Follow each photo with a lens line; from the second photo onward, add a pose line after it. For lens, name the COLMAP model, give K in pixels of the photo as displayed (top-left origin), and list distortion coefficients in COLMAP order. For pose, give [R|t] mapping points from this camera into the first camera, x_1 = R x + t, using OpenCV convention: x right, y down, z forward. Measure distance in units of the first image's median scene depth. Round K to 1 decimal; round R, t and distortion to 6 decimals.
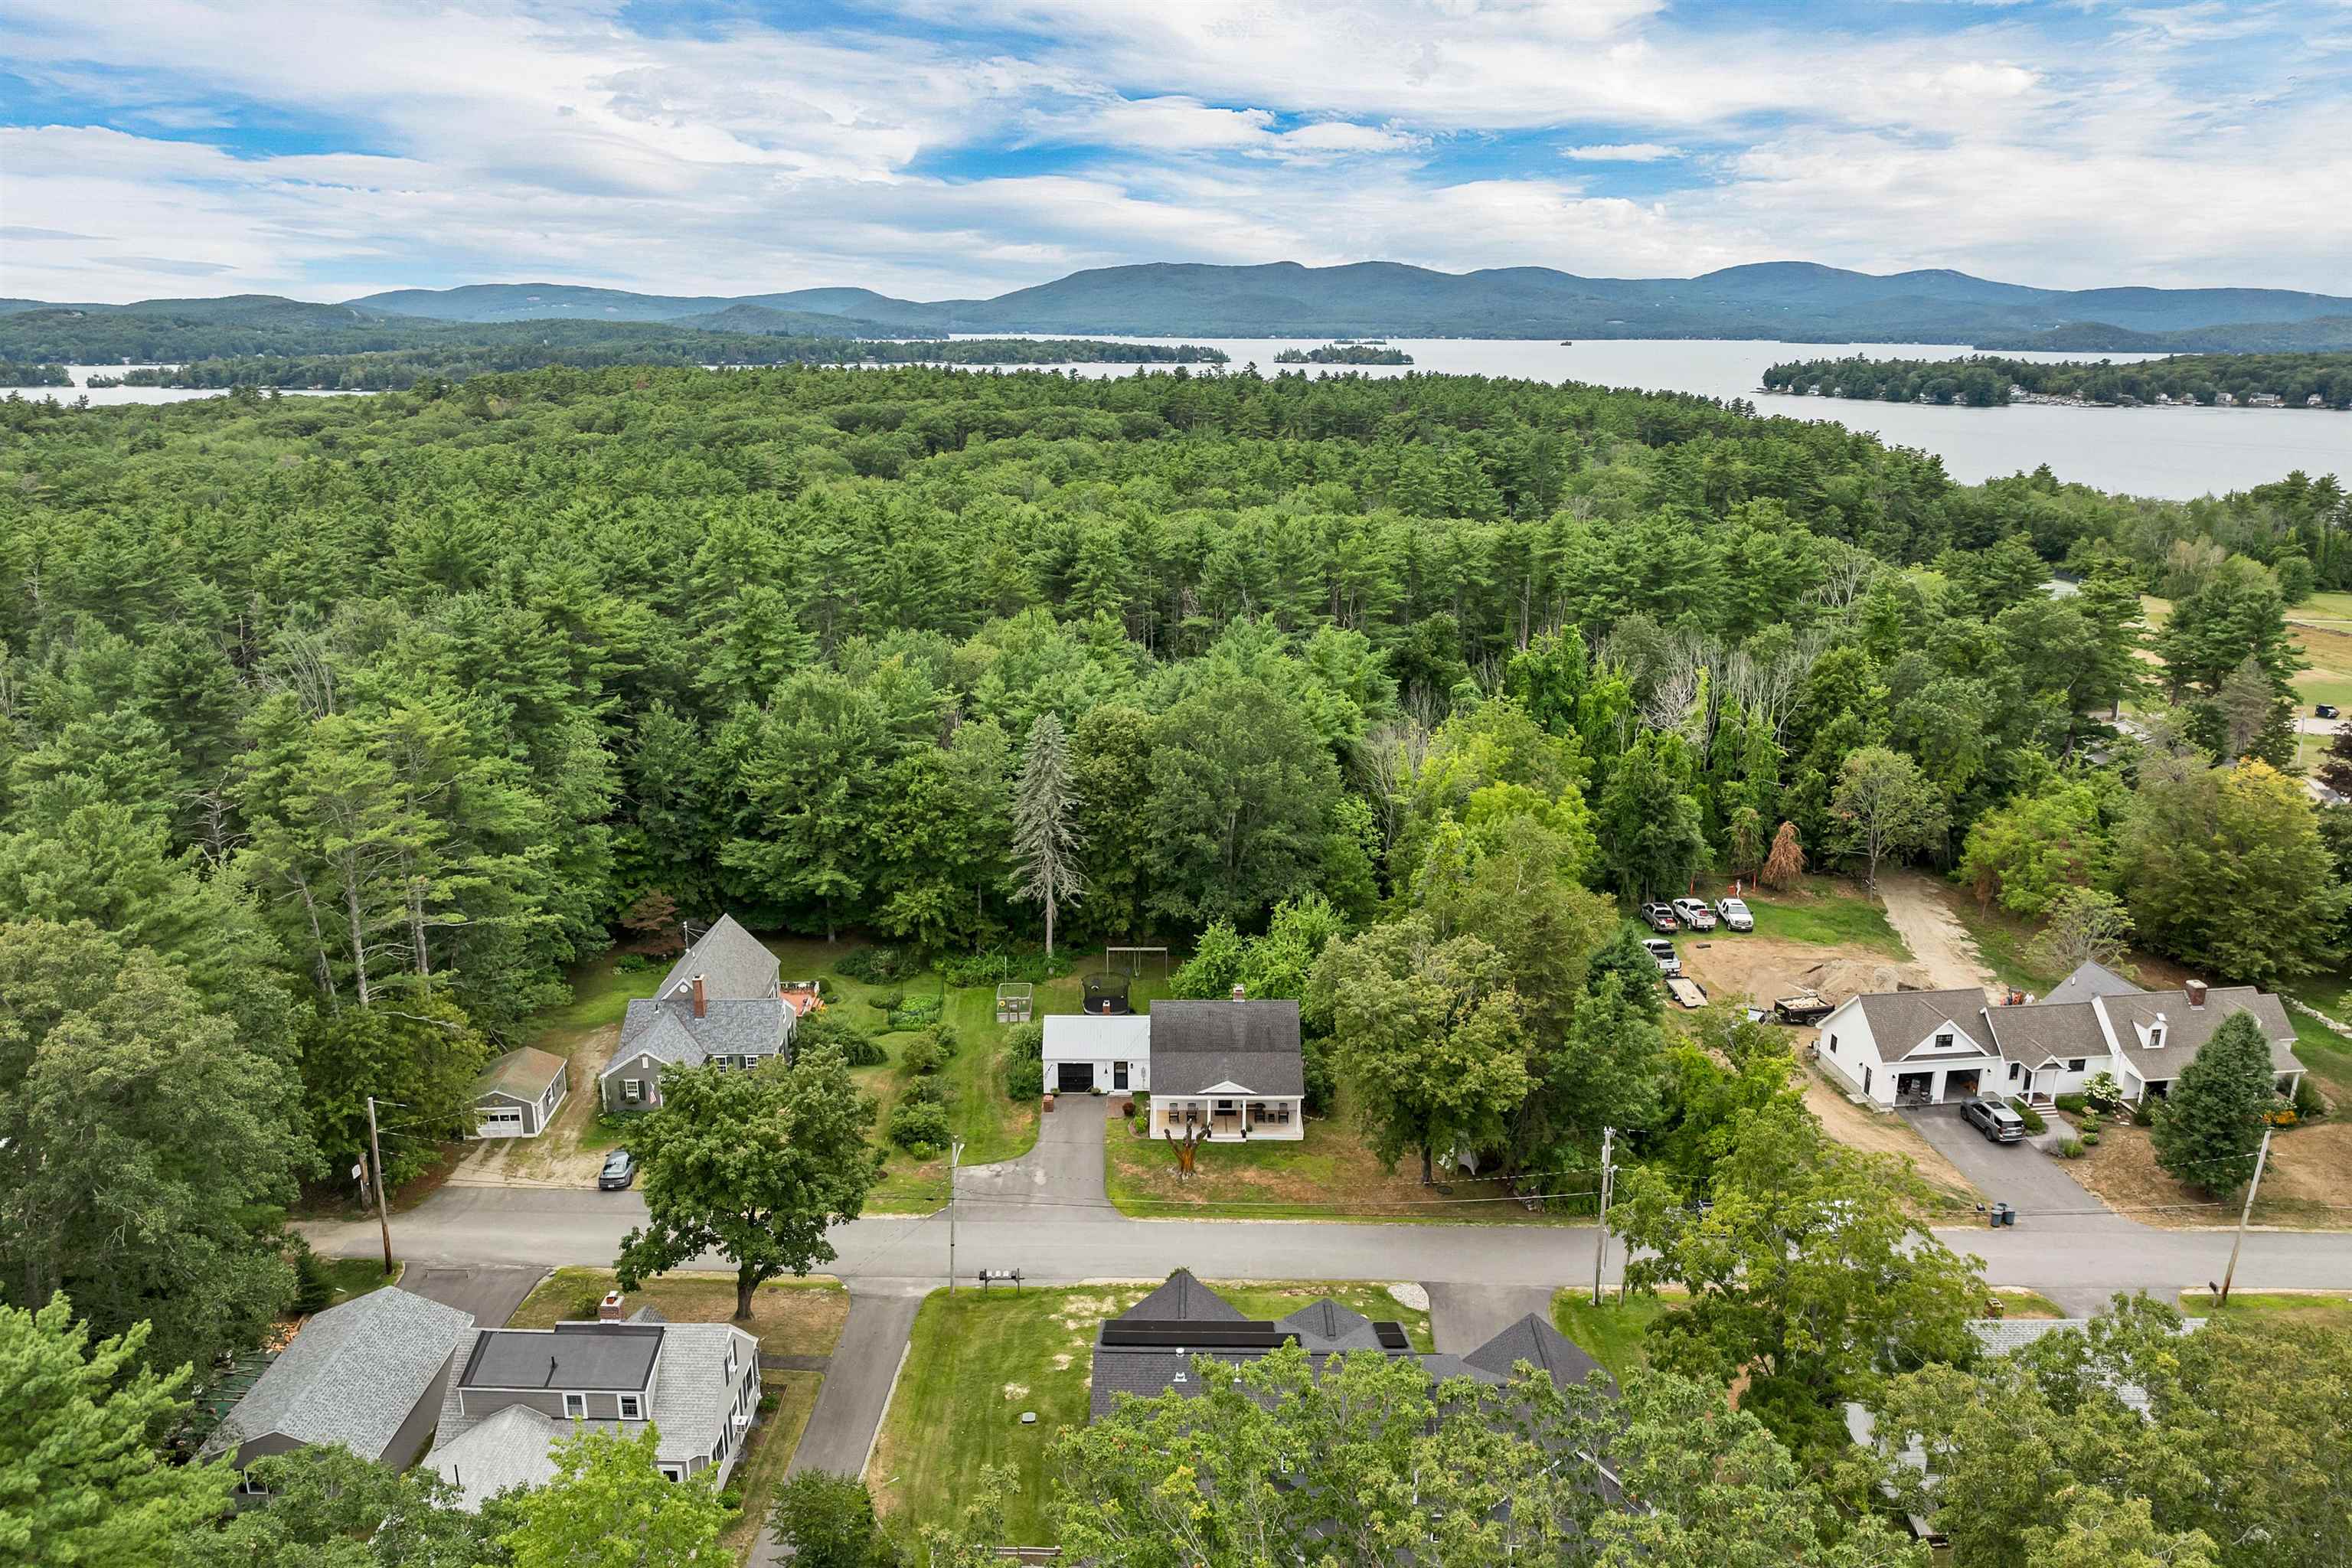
lens RADIAL K [[1671.6, 0, 1211.5], [0, 1671.6, 785.8], [0, 0, 1]] dist [-0.020409, 0.003166]
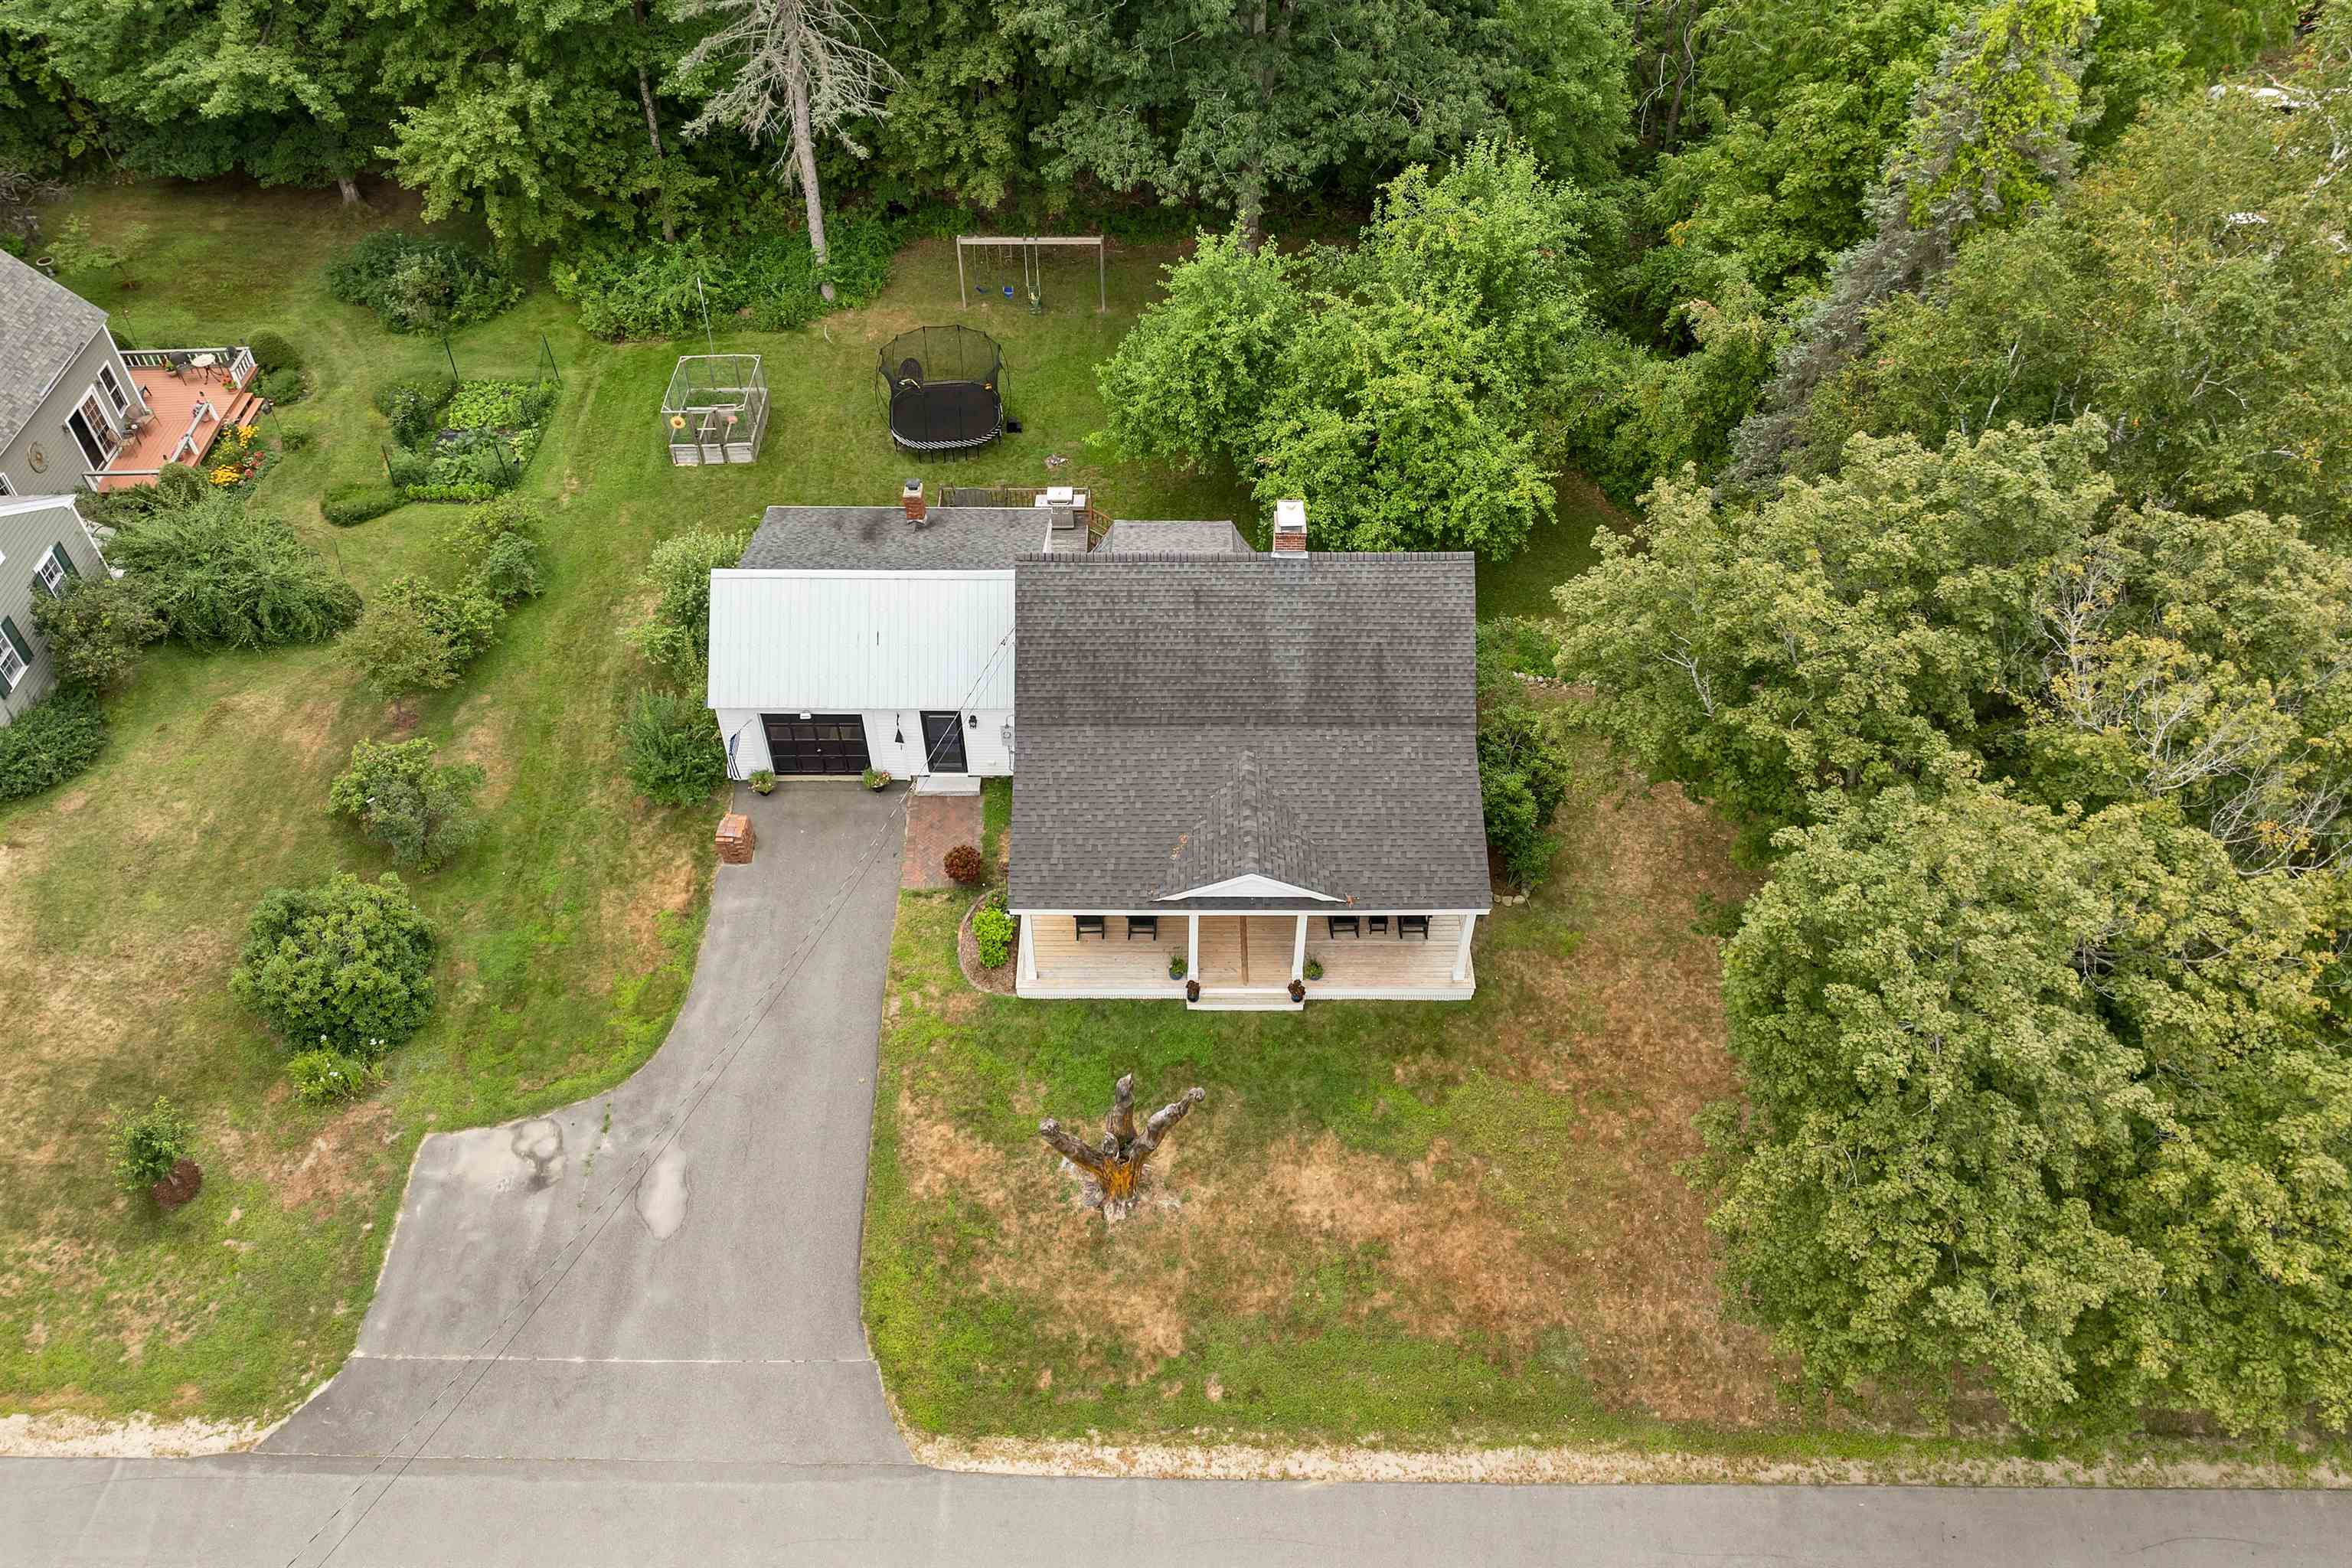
lens RADIAL K [[1702.4, 0, 1190.0], [0, 1702.4, 768.0], [0, 0, 1]] dist [-0.025054, -0.000045]
pose [[0.999868, 0.008219, -0.014003, 0.001871], [-0.000062, 0.864338, 0.502912, -0.001098], [0.016237, -0.502845, 0.864224, 0.613169]]
